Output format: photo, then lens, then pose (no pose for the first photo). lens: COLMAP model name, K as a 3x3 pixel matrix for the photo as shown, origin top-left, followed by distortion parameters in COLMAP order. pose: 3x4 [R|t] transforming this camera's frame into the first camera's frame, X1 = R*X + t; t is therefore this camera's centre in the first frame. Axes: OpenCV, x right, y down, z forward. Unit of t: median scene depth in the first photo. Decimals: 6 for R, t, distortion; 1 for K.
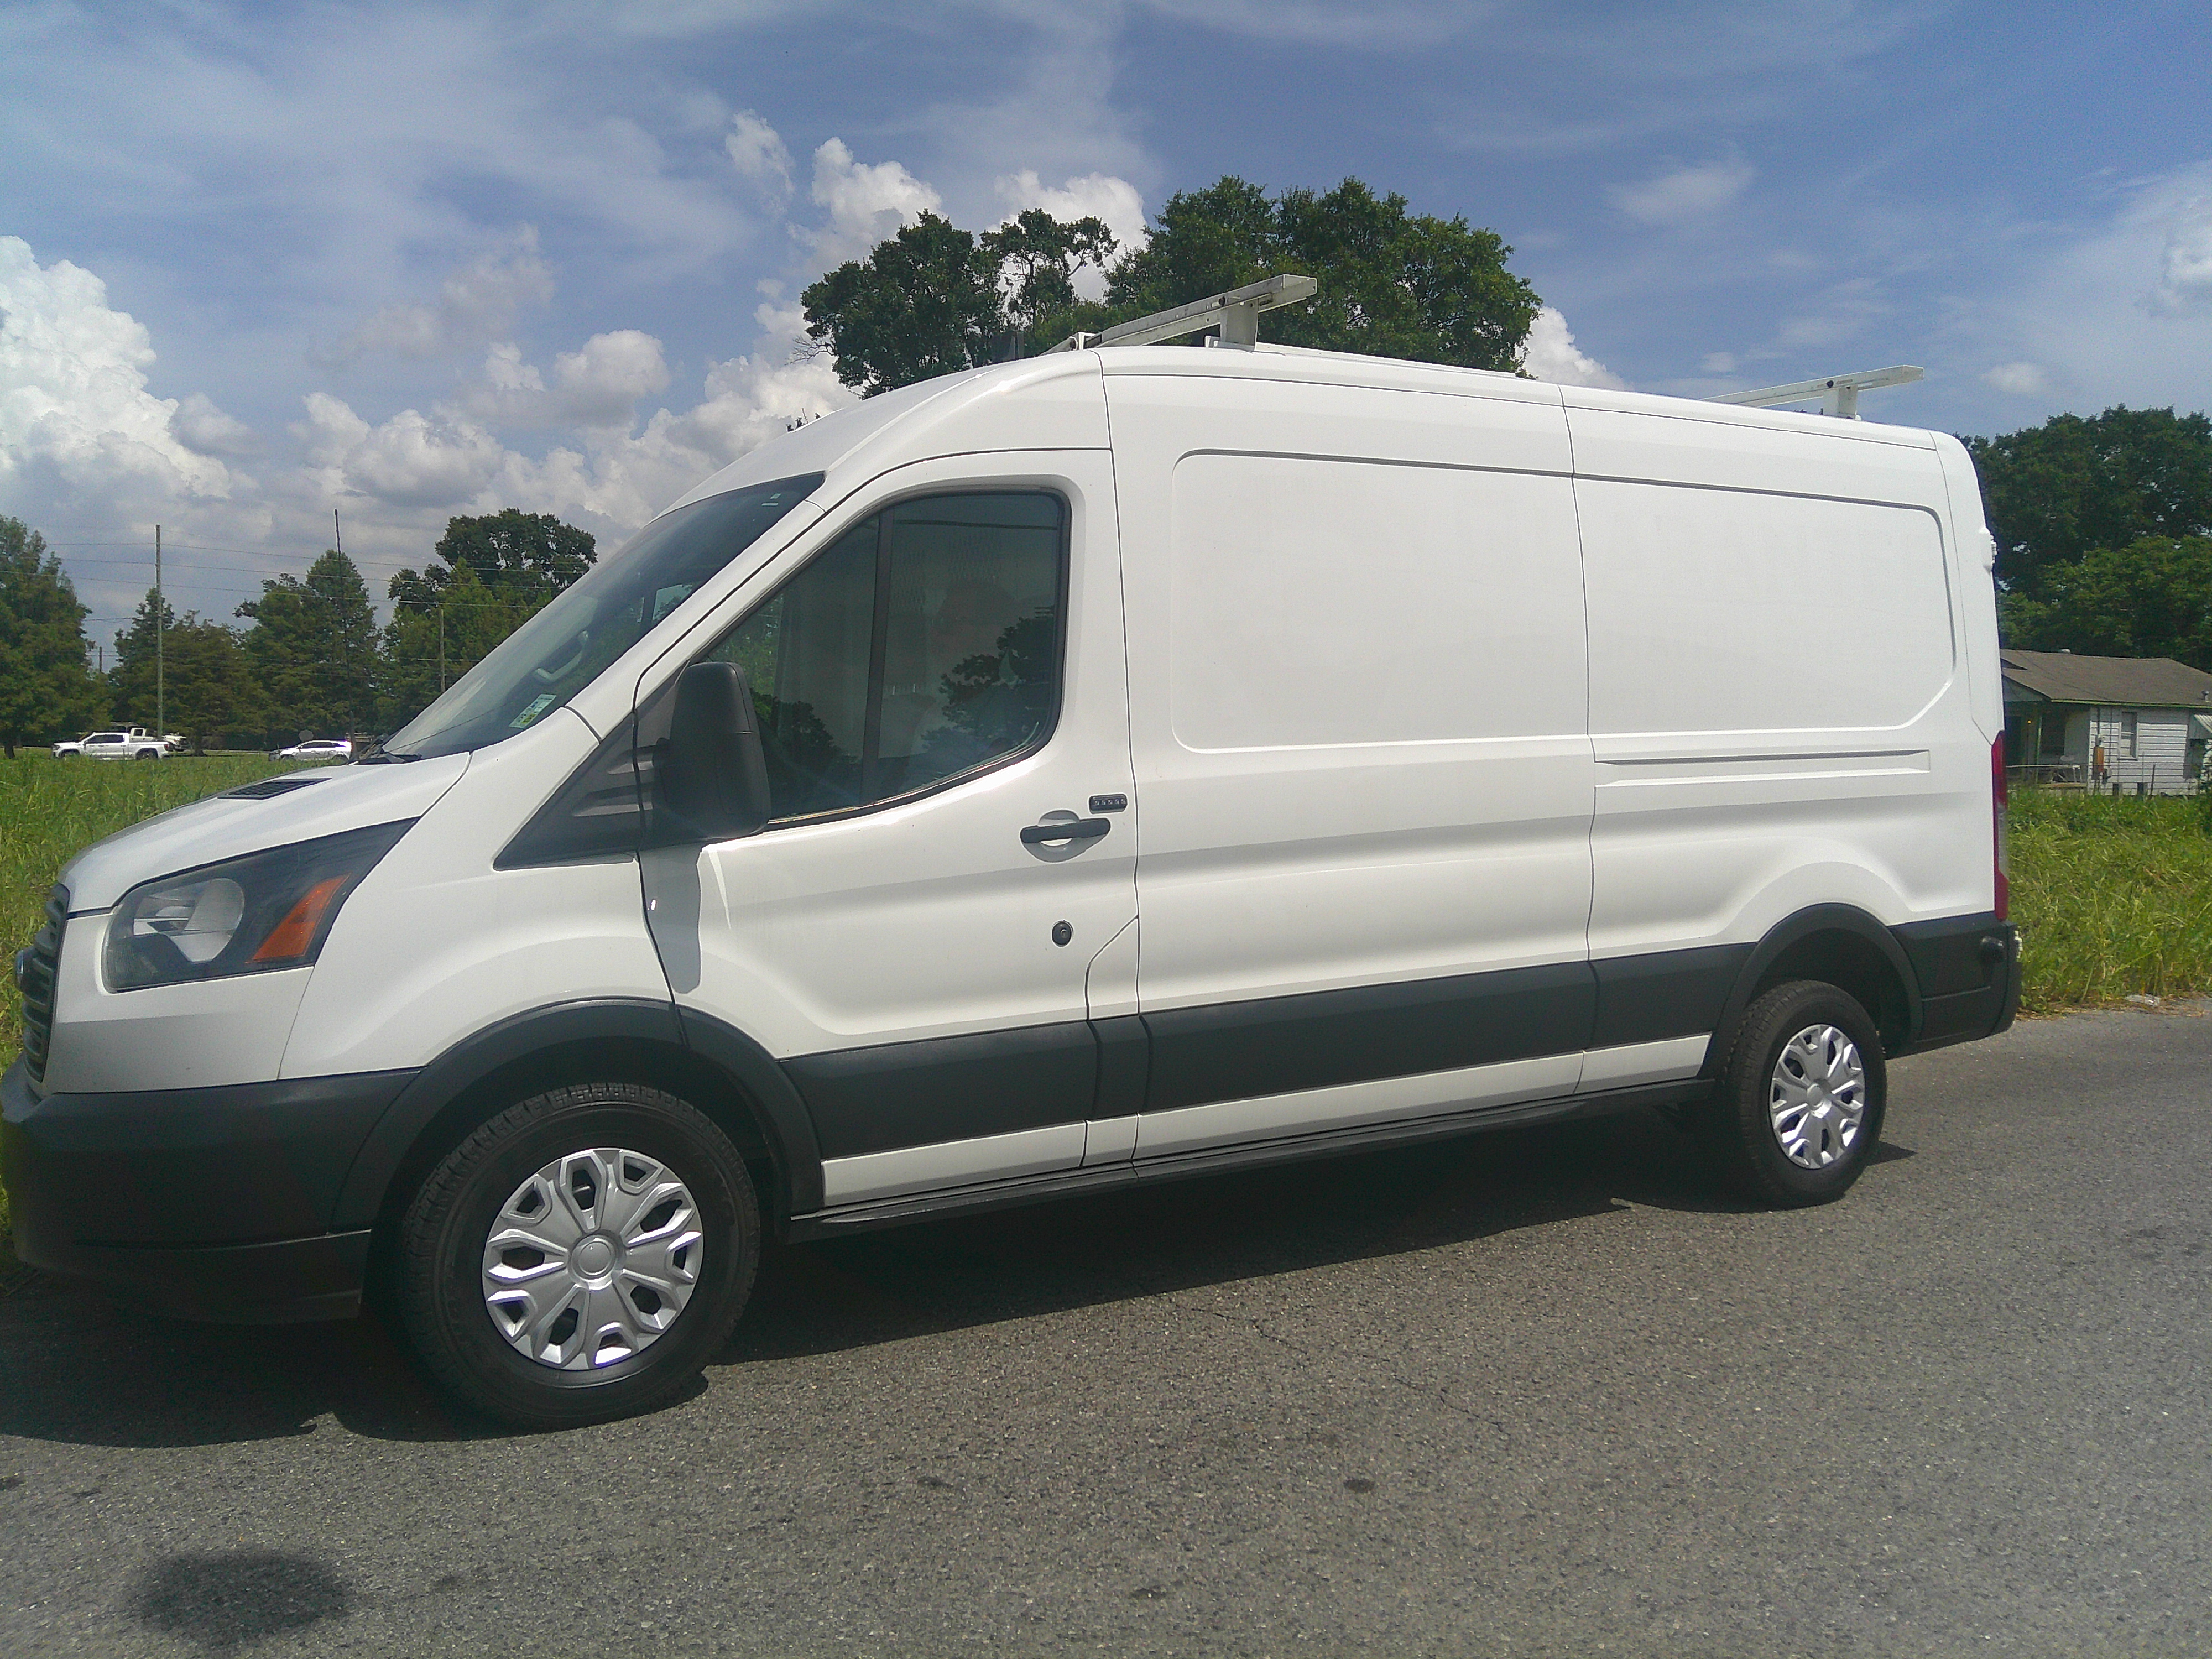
lens RADIAL K [[1869.5, 0, 1096.9], [0, 1869.5, 828.5], [0, 0, 1]] dist [0.045666, -0.075979]
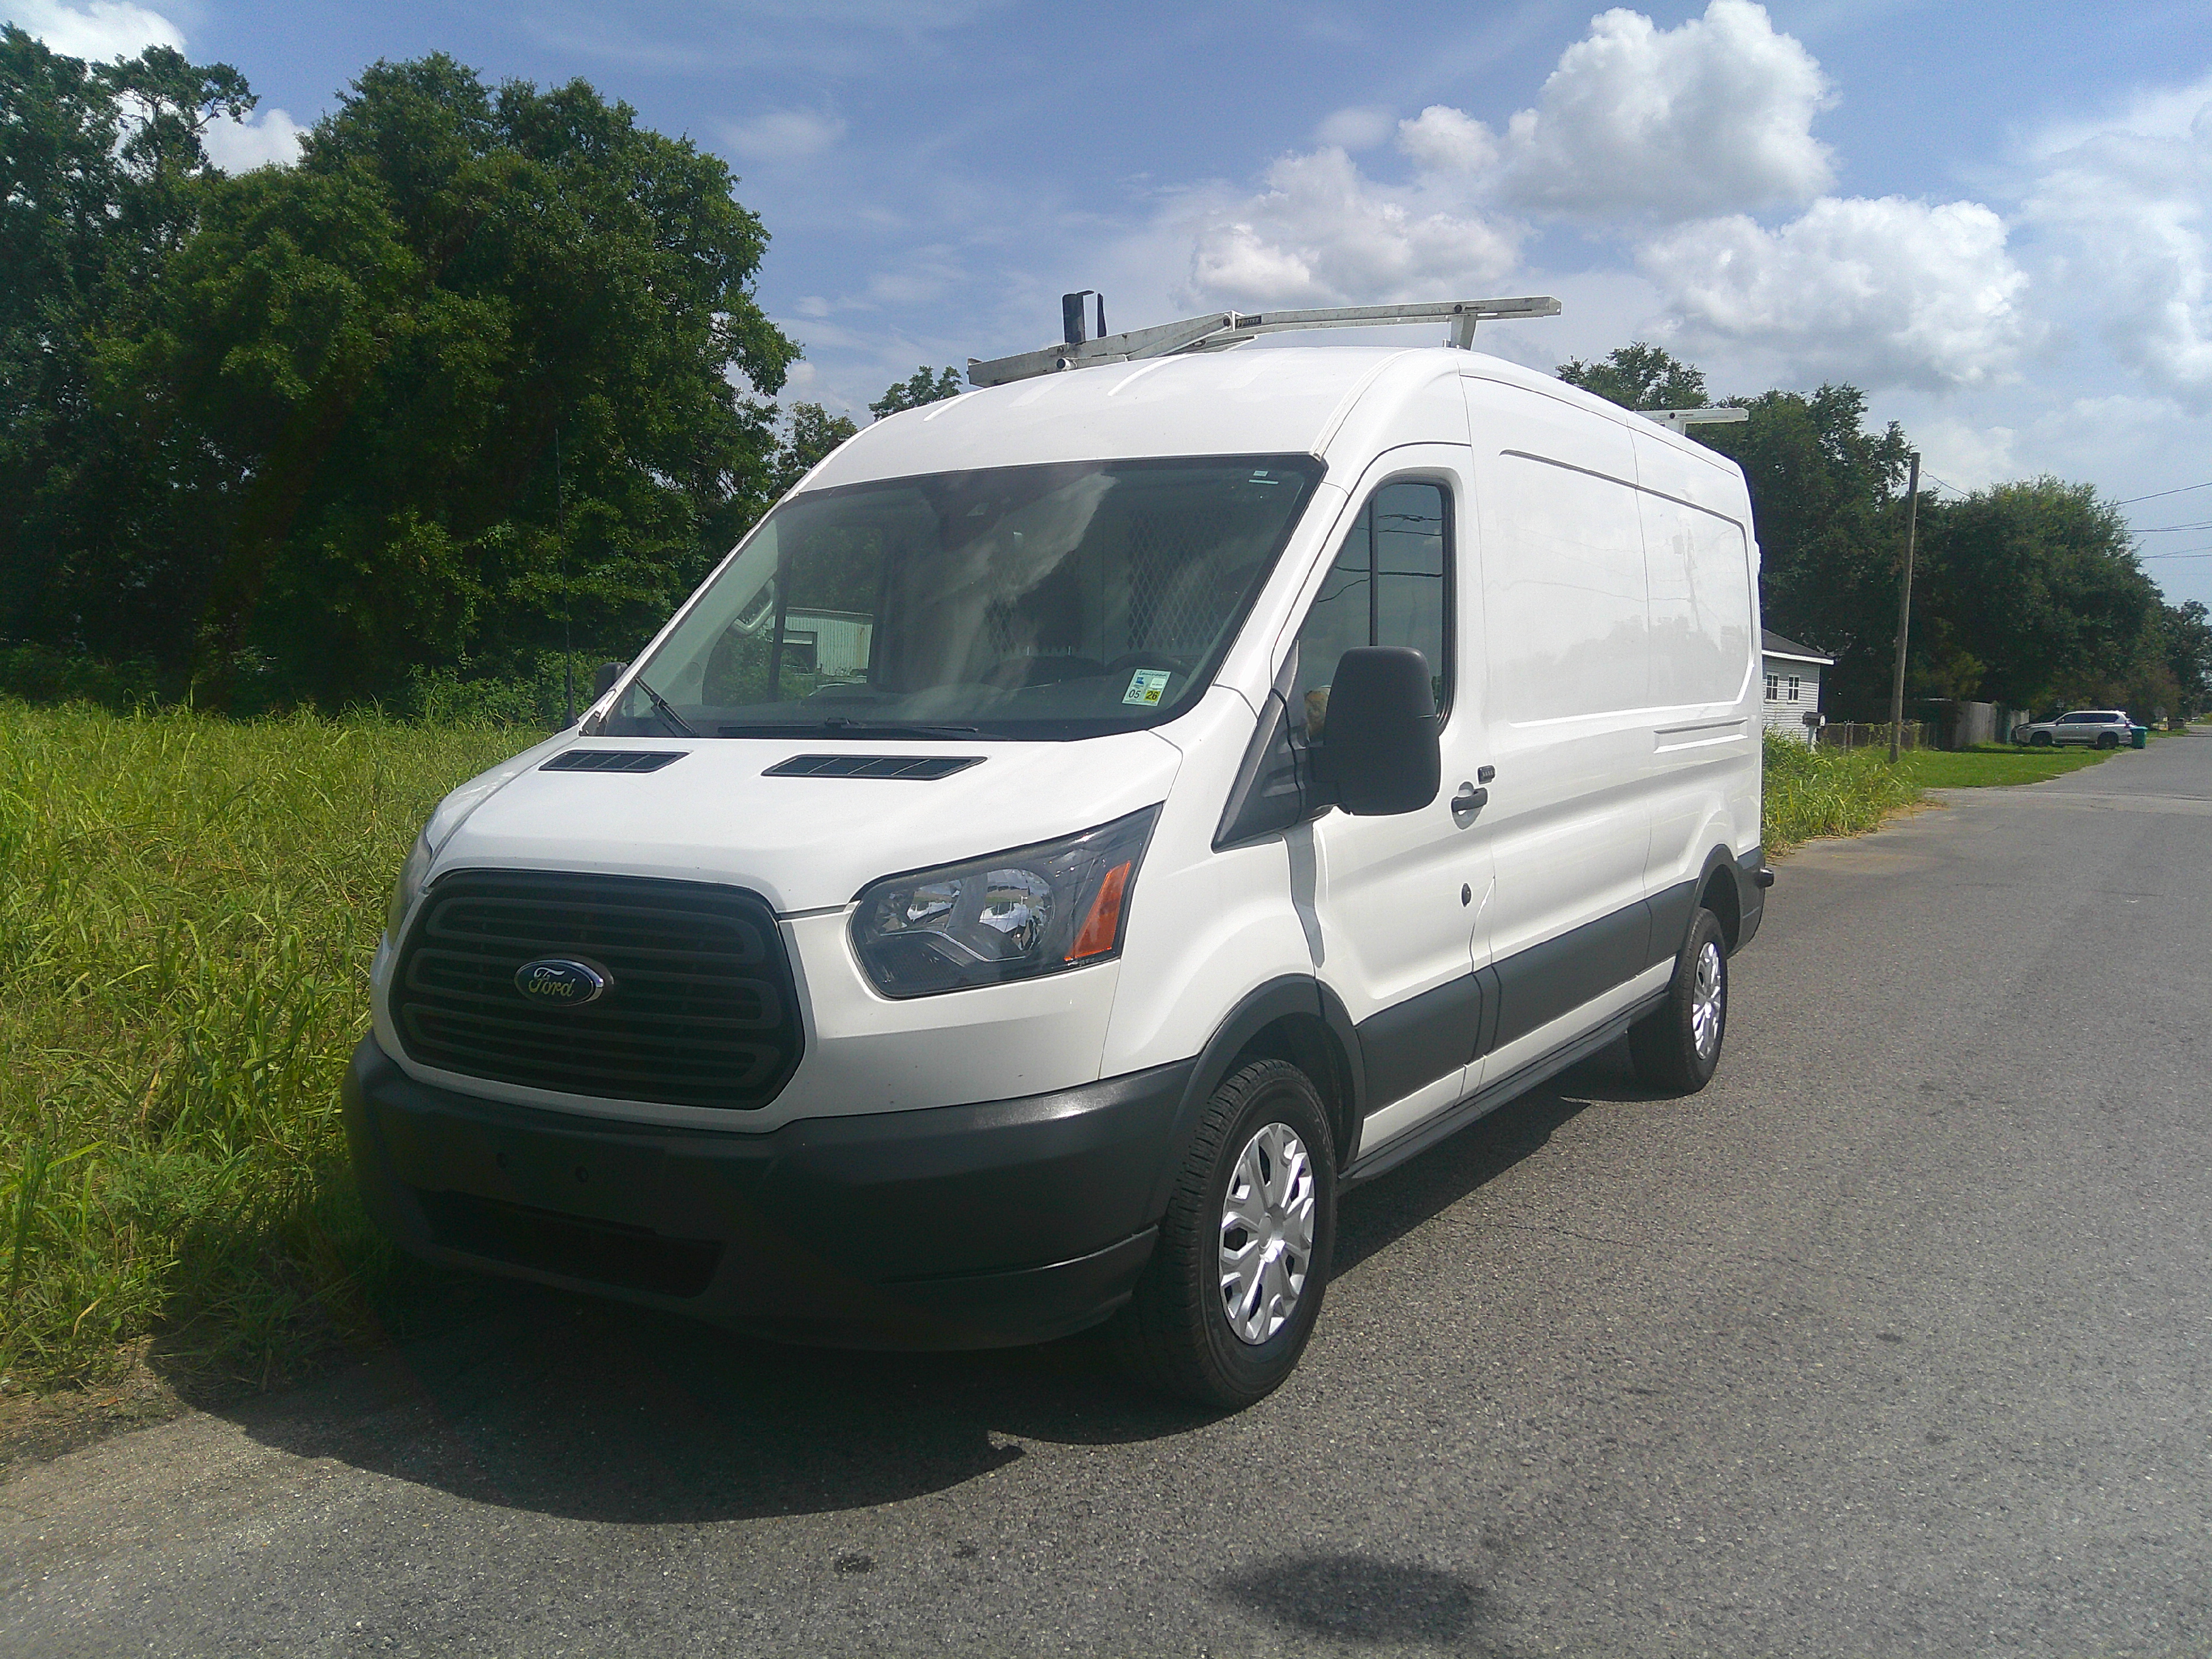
lens RADIAL K [[1869.5, 0, 1101.6], [0, 1869.5, 846.5], [0, 0, 1]] dist [0.045666, -0.075979]
pose [[0.875965, -0.022965, 0.481828, -0.100539], [-0.000479, 0.998824, 0.048477, -0.003389], [-0.482375, -0.042695, 0.874924, 0.020483]]
